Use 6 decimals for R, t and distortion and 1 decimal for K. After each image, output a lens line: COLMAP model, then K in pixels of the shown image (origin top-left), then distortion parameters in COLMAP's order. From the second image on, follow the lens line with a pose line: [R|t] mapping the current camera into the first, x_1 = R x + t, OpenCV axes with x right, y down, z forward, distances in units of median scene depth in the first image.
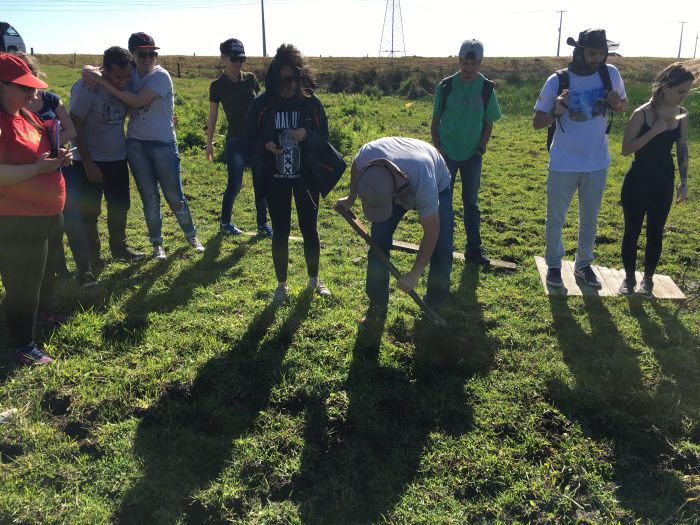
lens RADIAL K [[592.7, 0, 354.6], [0, 592.7, 260.2], [0, 0, 1]] dist [0.078964, -0.111419]
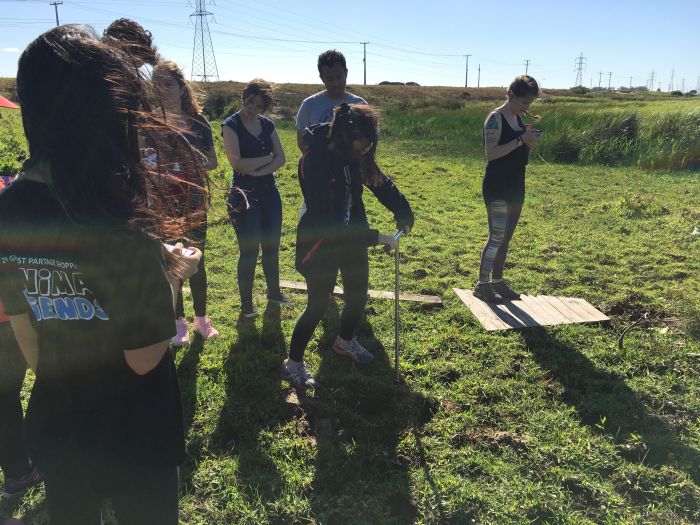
lens RADIAL K [[592.7, 0, 344.9], [0, 592.7, 260.1], [0, 0, 1]] dist [0.078964, -0.111419]
pose [[0.958102, -0.068851, 0.278028, -0.089519], [0.079788, 0.996413, -0.028202, -0.027912], [-0.275089, 0.049203, 0.960159, 0.102198]]
